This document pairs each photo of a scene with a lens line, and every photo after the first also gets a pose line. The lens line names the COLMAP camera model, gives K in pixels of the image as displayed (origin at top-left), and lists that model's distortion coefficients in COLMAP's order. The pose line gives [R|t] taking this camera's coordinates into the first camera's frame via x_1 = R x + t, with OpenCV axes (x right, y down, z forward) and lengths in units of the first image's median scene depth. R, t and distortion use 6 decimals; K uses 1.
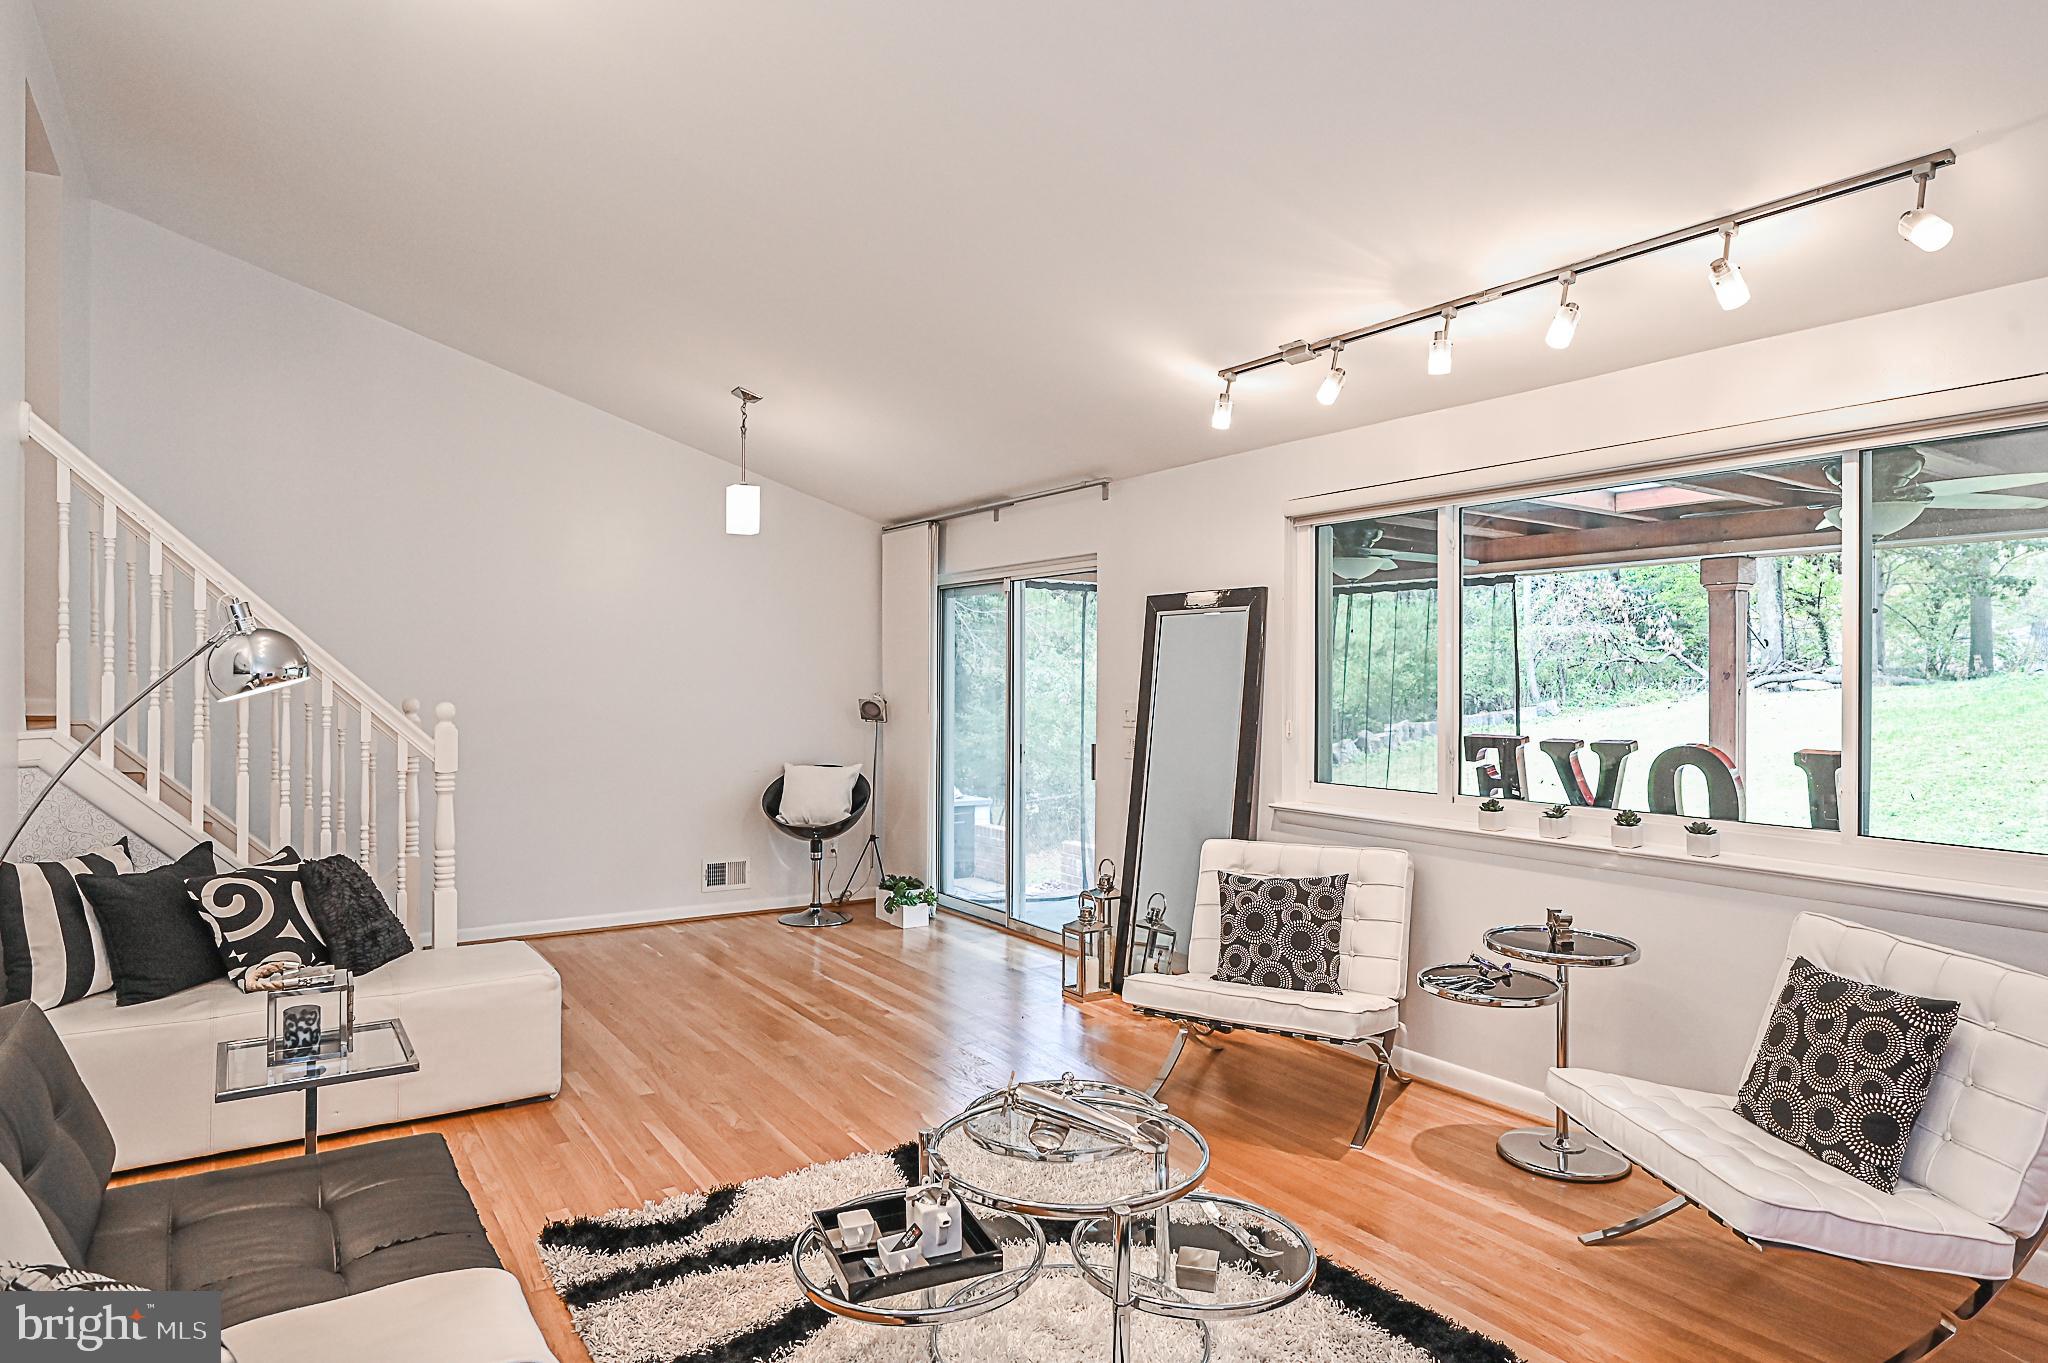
lens RADIAL K [[1179.6, 0, 1027.1], [0, 1179.6, 684.6], [0, 0, 1]] dist [-0.000477, 0.000276]
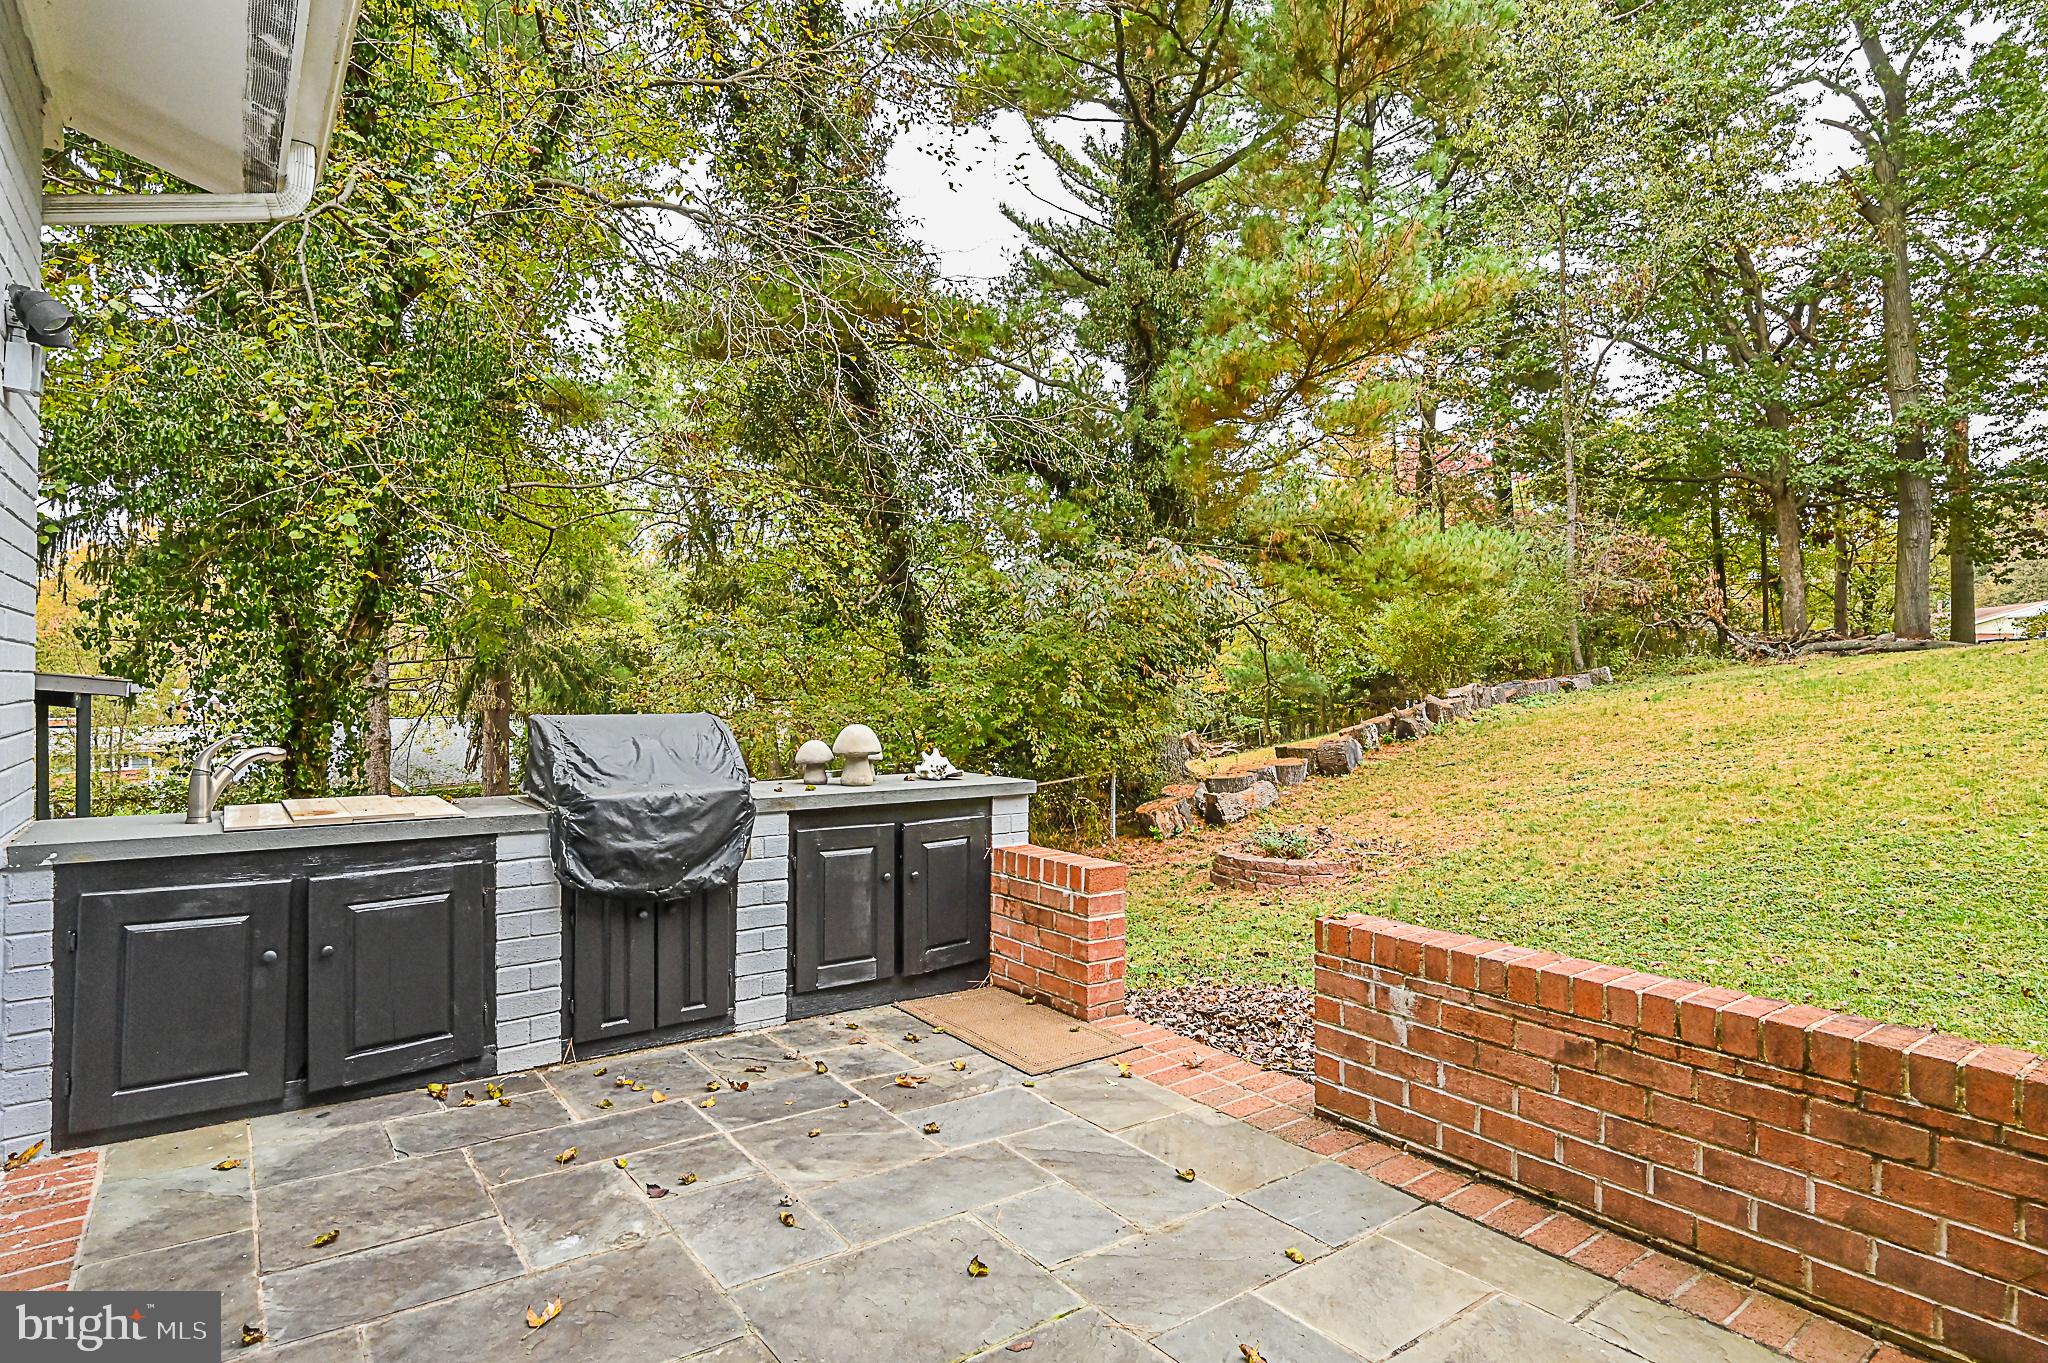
lens RADIAL K [[1042.6, 0, 1015.5], [0, 1042.6, 683.4], [0, 0, 1]] dist [0.000008, 0.000724]
pose [[0.997915, 0.006813, 0.064174, -0.024879], [-0.007055, 0.999969, 0.003553, 0.024429], [-0.064148, -0.003998, 0.997932, 0.262715]]
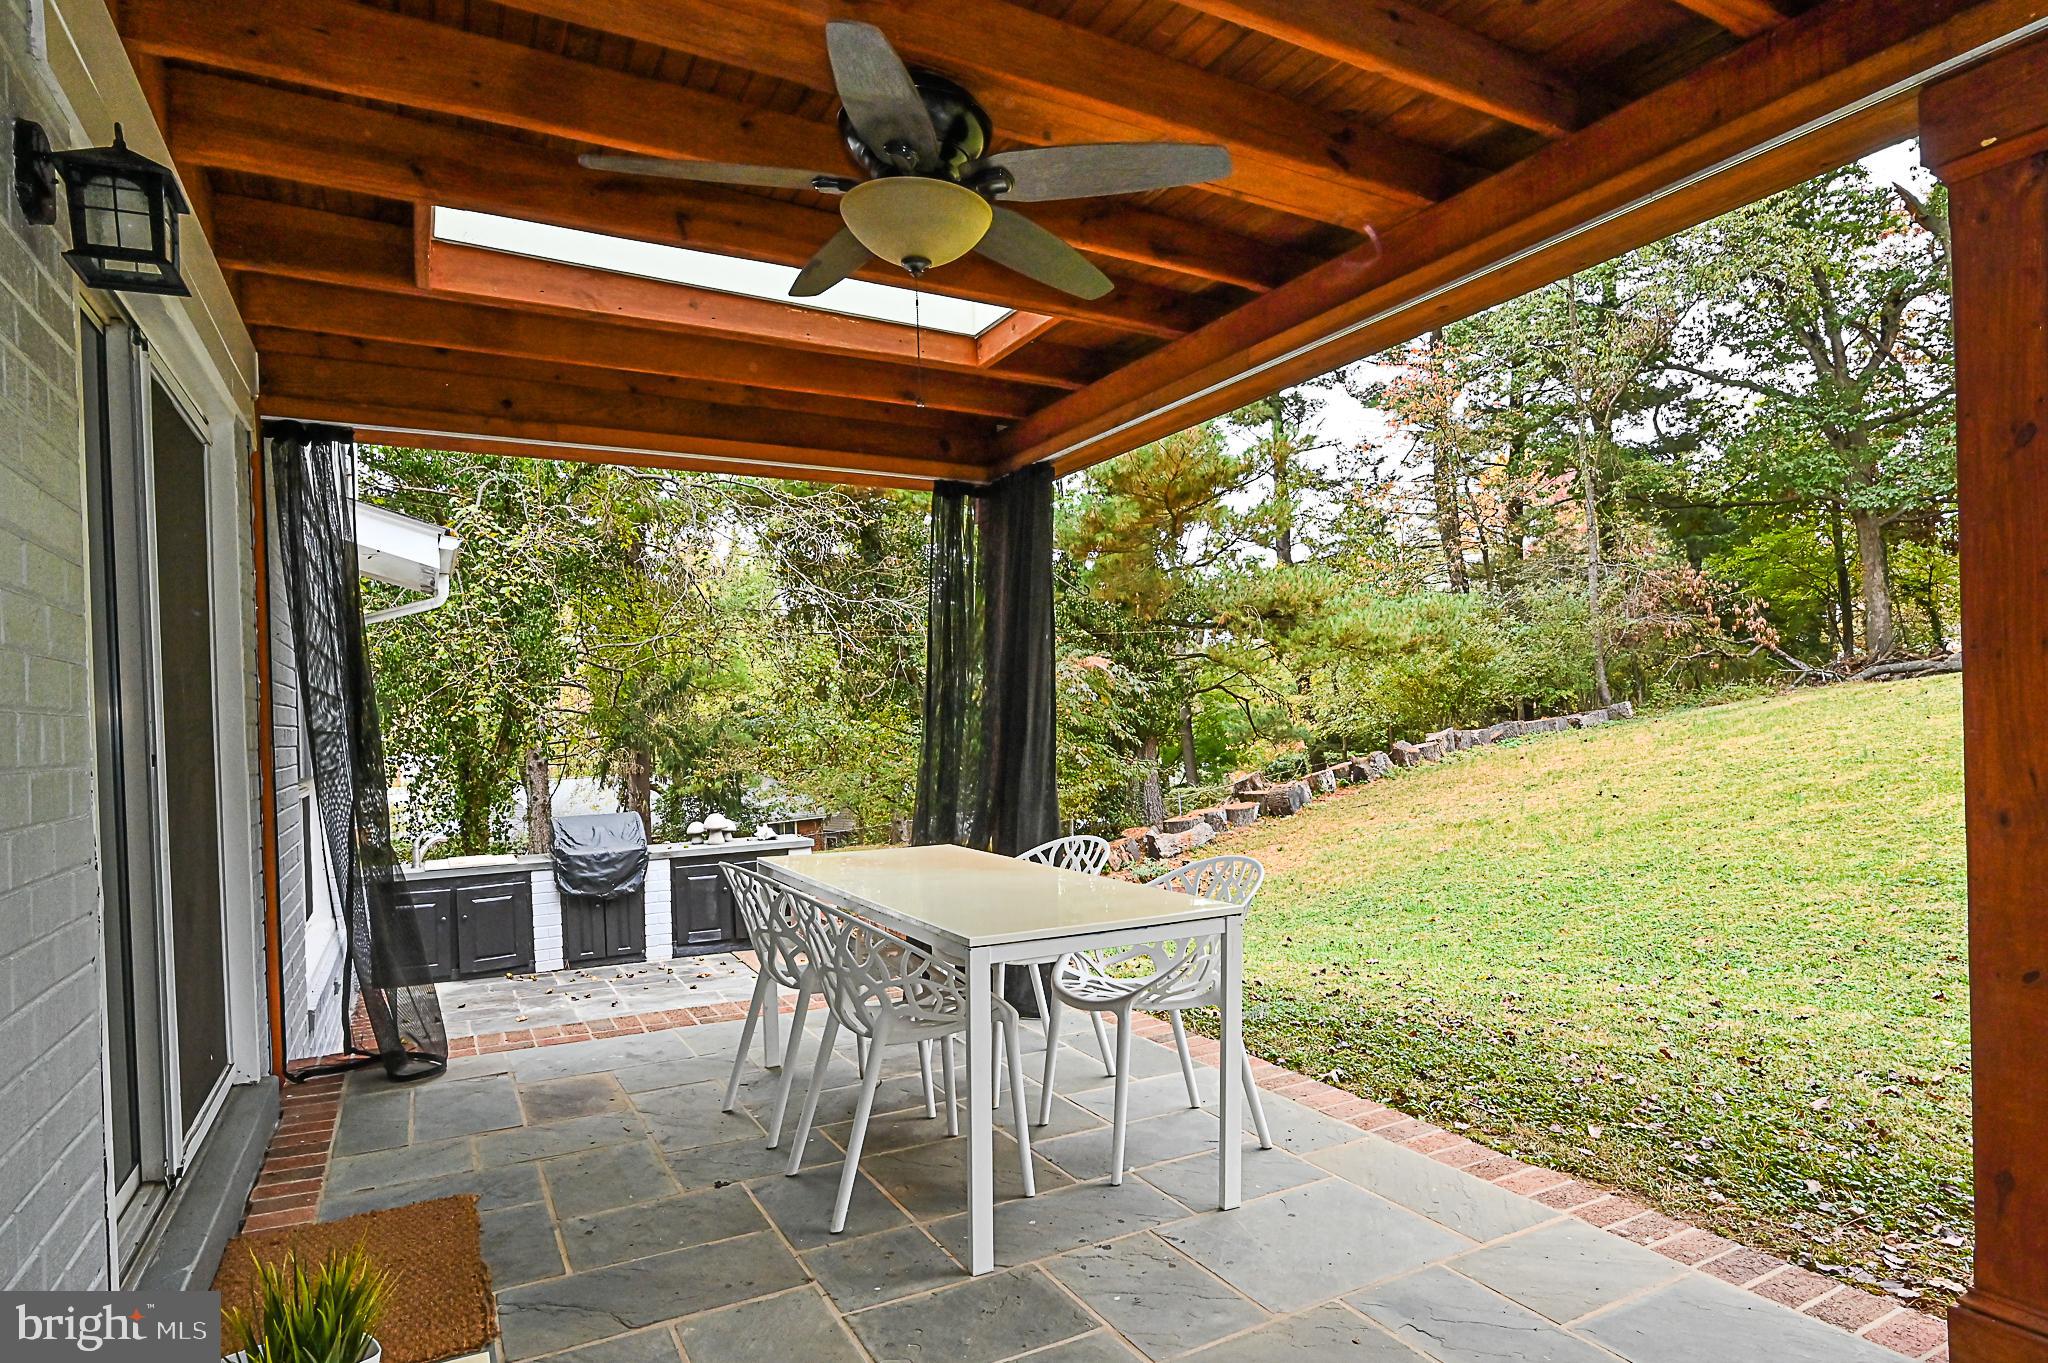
lens RADIAL K [[1101.0, 0, 1037.2], [0, 1101.0, 729.4], [0, 0, 1]] dist [-0.000065, -0.000917]
pose [[0.996256, -0.030723, -0.080808, 0.066091], [0.031954, 0.999392, 0.013977, 0.007992], [0.080329, -0.016507, 0.996632, 0.128752]]
